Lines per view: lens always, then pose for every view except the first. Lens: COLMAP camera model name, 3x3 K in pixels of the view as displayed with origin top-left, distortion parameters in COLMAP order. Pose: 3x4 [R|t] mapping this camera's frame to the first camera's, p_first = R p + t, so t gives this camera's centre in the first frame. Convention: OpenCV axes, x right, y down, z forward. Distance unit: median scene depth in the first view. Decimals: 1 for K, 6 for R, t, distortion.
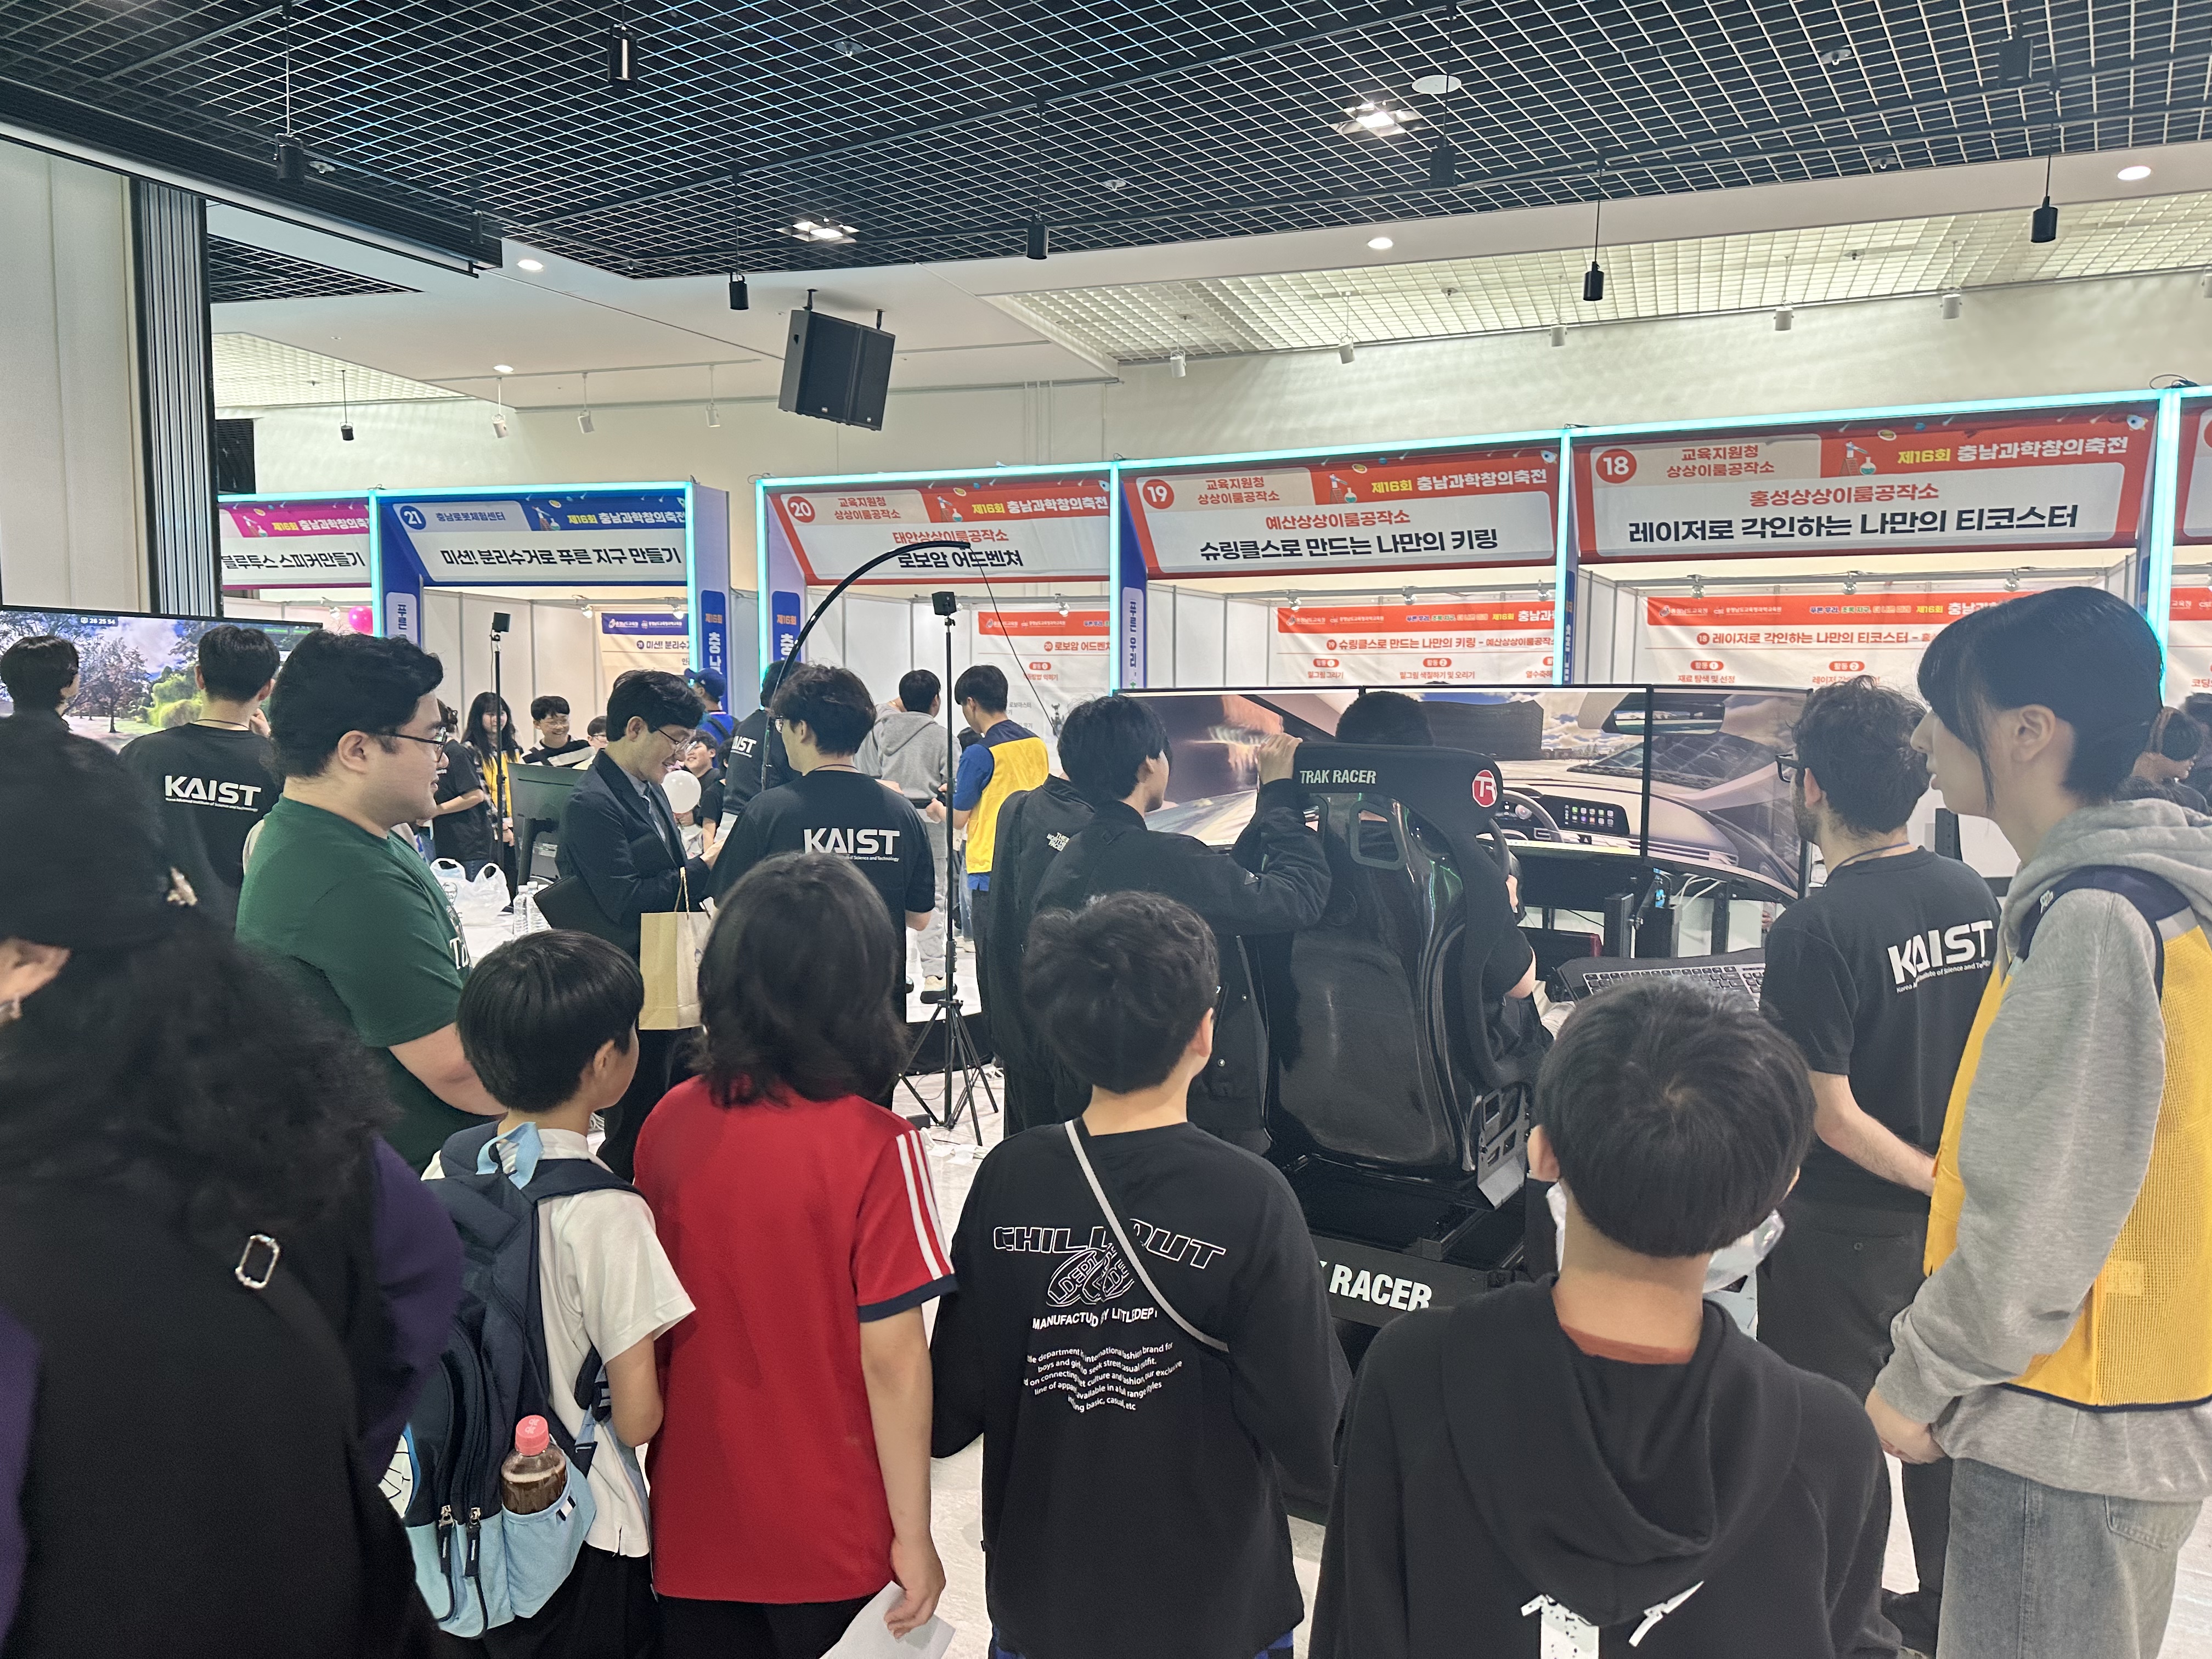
lens RADIAL K [[1520.0, 0, 1106.0], [0, 1520.0, 829.5], [0, 0, 1]] dist [0.173614, -0.373916]
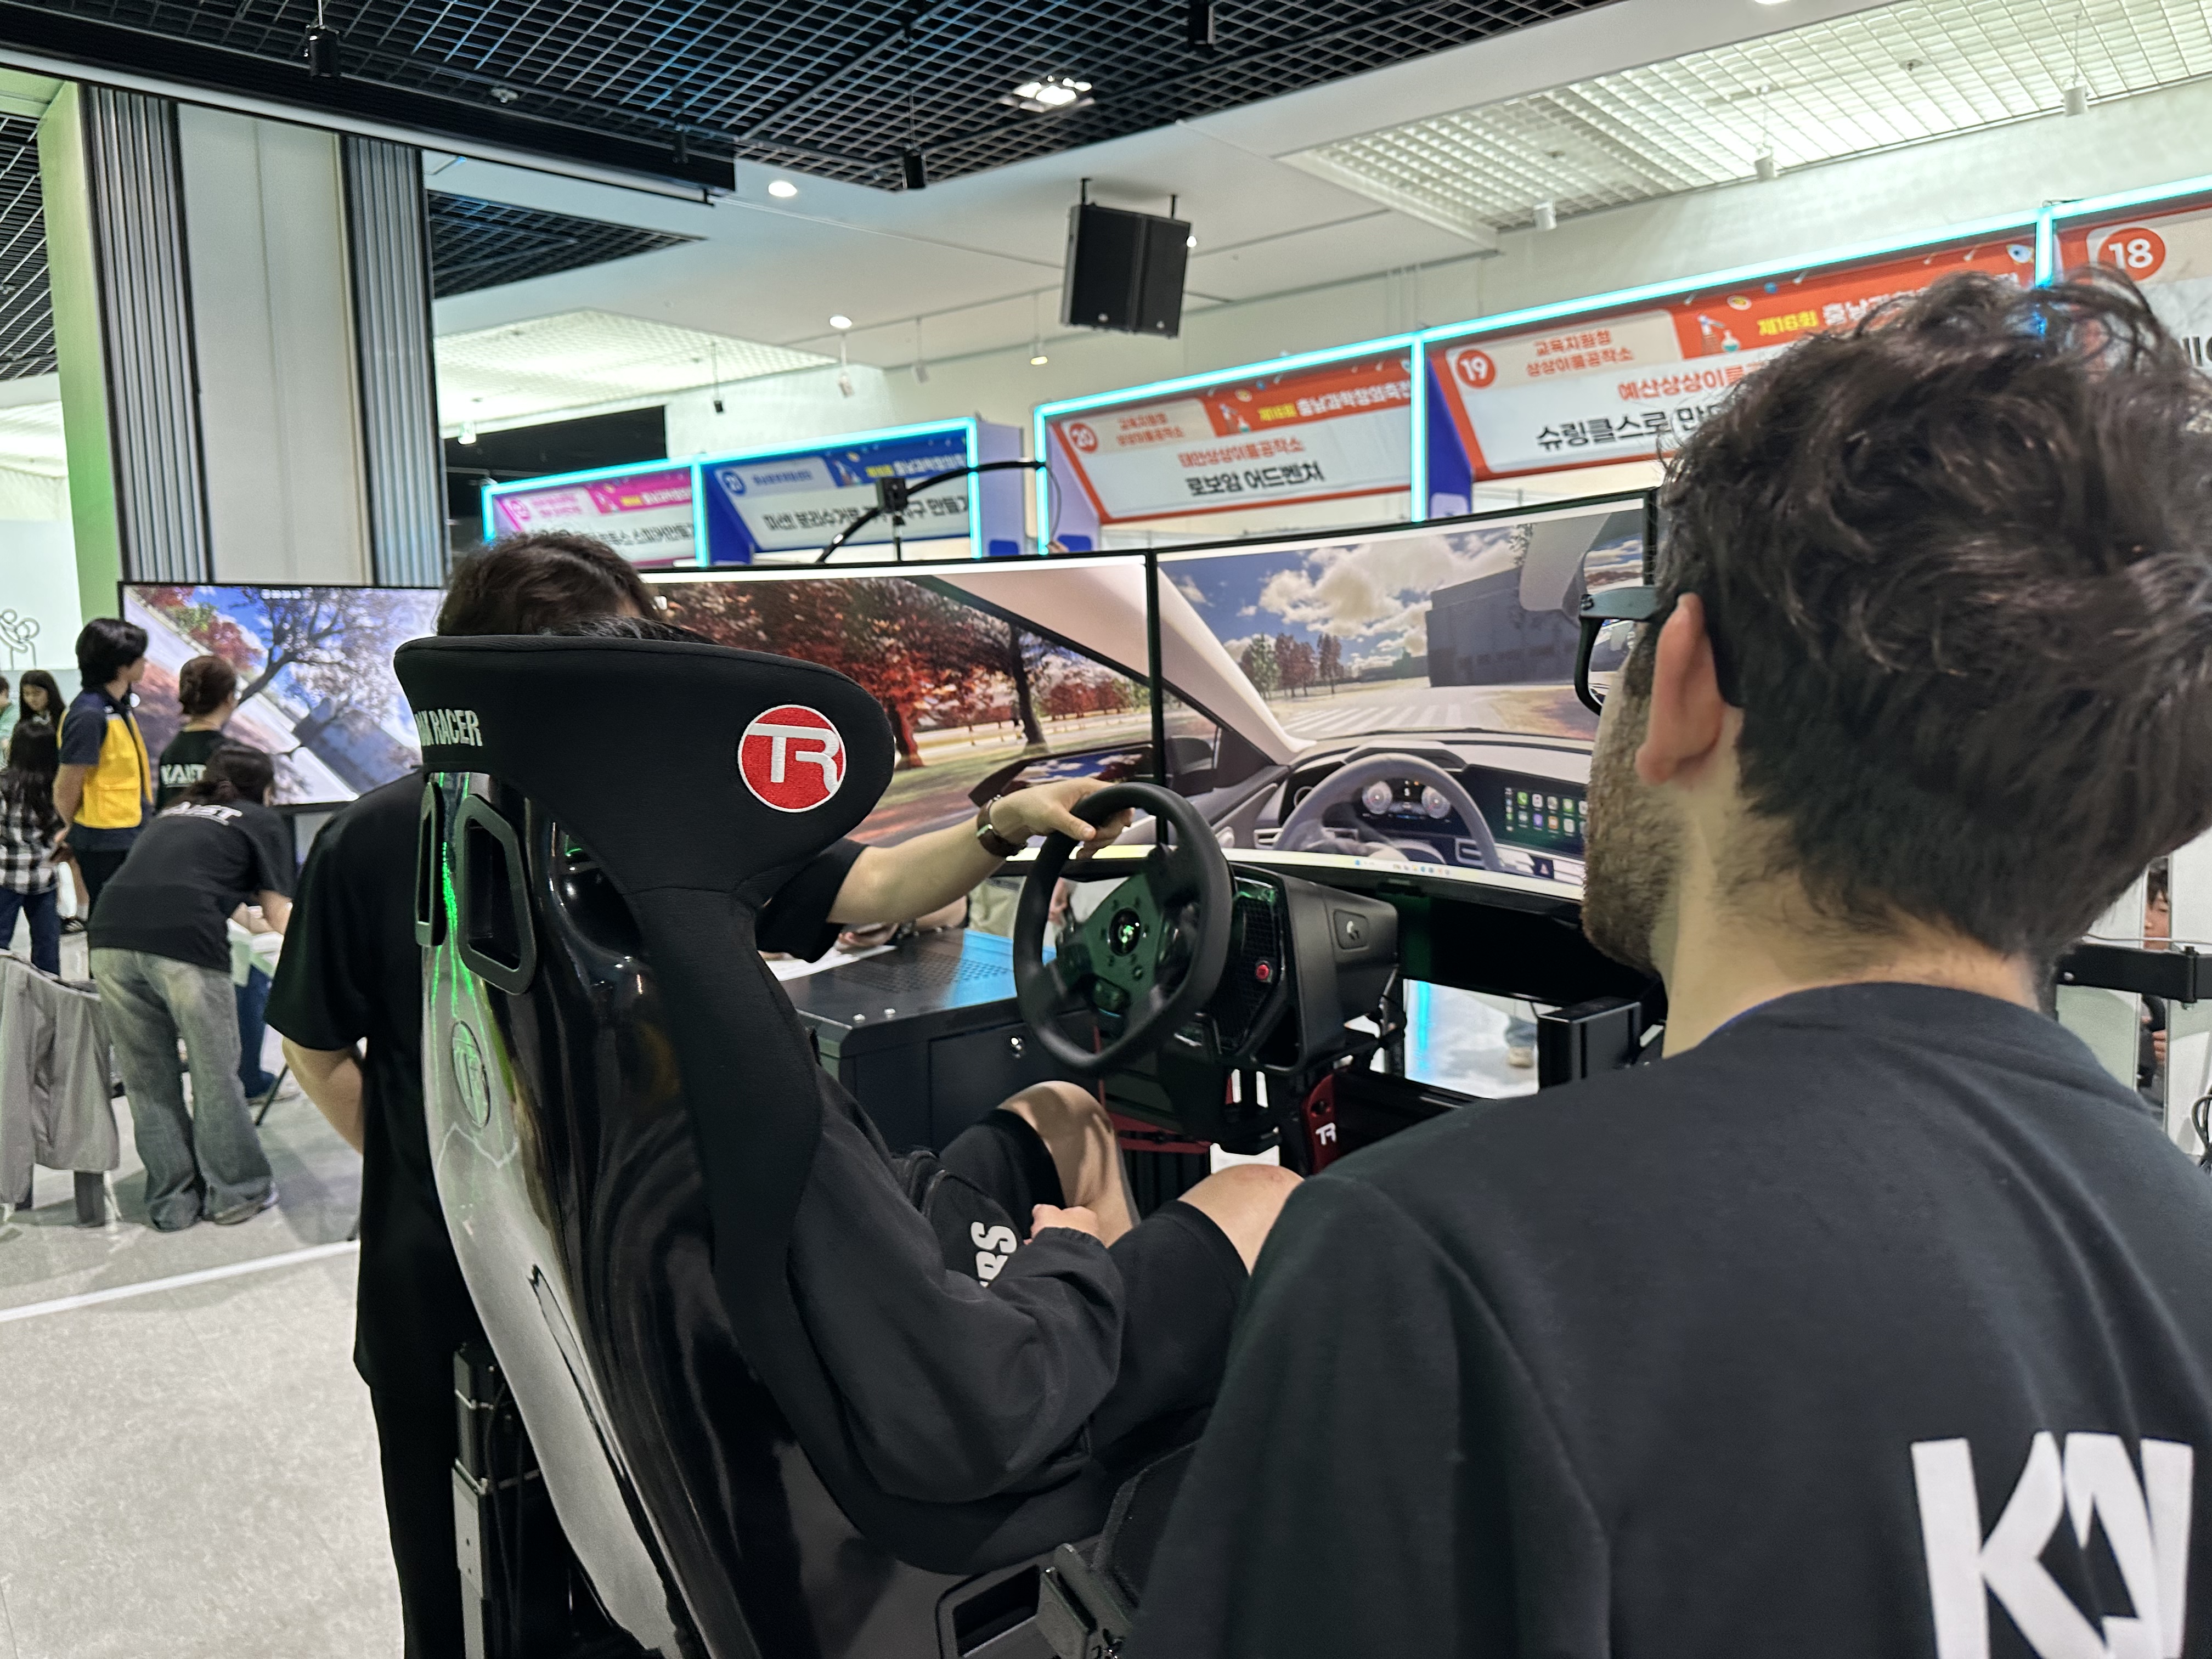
lens RADIAL K [[1520.0, 0, 1106.0], [0, 1520.0, 829.5], [0, 0, 1]] dist [0.173614, -0.373916]
pose [[0.943141, 0.001162, -0.332390, 0.111030], [0.006906, 0.999710, 0.023089, -0.004875], [0.332321, -0.024072, 0.942859, 0.181603]]
